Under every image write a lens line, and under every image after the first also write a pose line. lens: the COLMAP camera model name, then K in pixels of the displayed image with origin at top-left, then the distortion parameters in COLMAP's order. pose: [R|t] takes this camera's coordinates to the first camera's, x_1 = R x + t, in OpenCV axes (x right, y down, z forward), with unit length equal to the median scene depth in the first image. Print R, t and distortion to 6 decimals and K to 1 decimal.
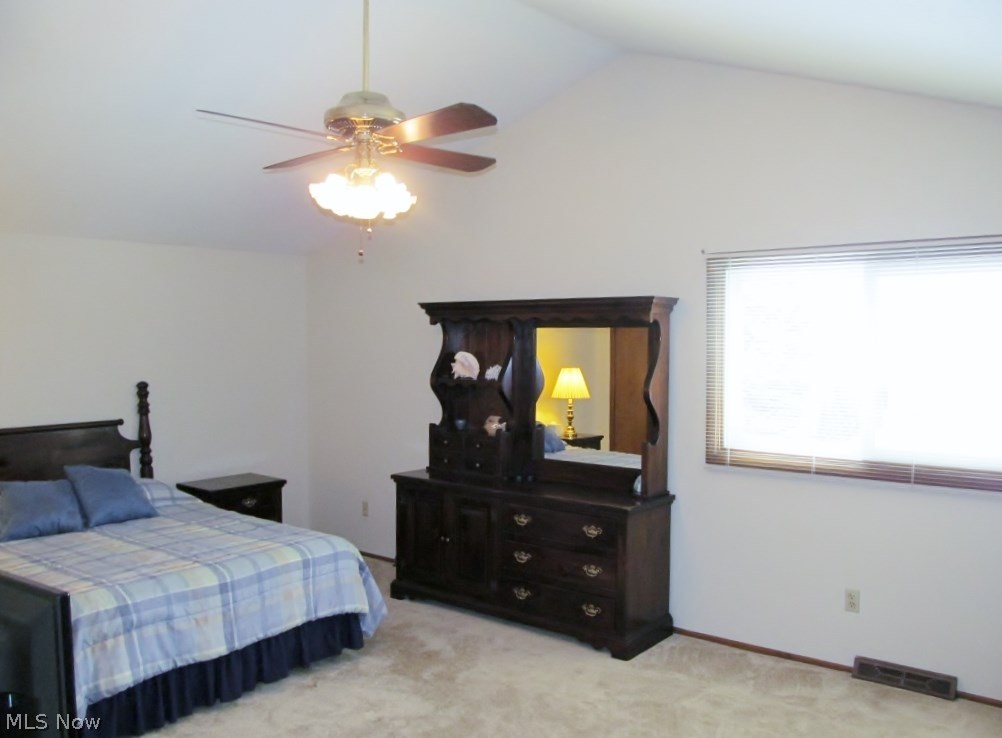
lens RADIAL K [[833.1, 0, 500.0], [0, 833.1, 370.1], [0, 0, 1]] dist [-0.064010, 0.003578]
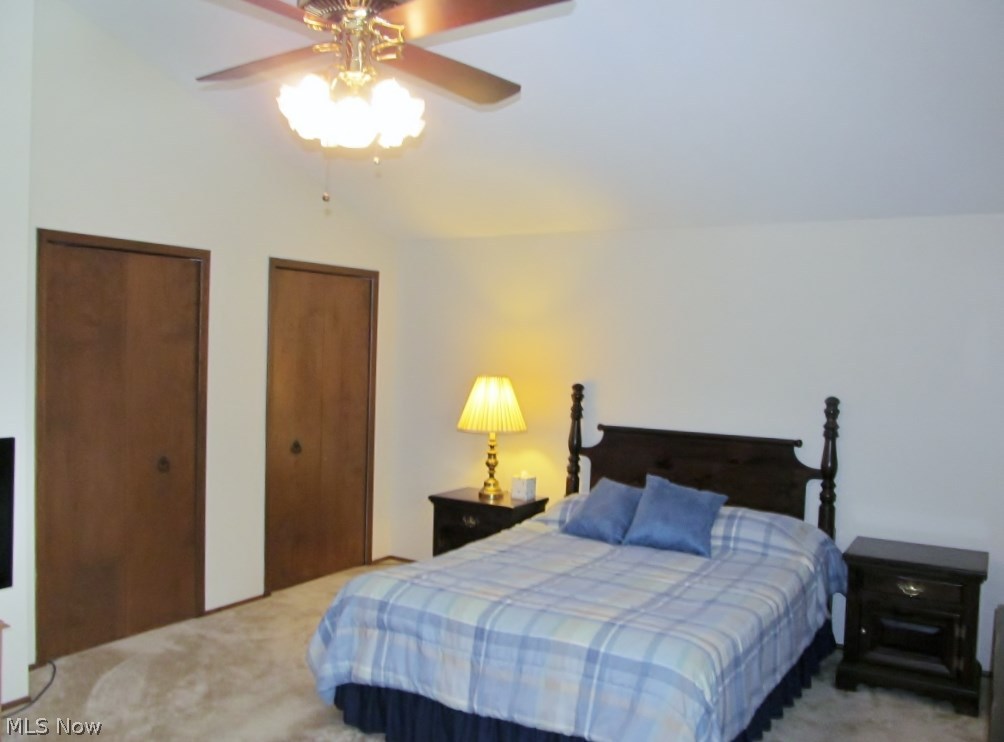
lens RADIAL K [[834.7, 0, 500.2], [0, 834.7, 370.9], [0, 0, 1]] dist [-0.064010, 0.003578]
pose [[0.148205, 0.042973, -0.988023, 0.429929], [-0.069508, 0.997037, 0.032939, -0.021275], [0.986511, 0.063794, 0.150753, 0.807848]]
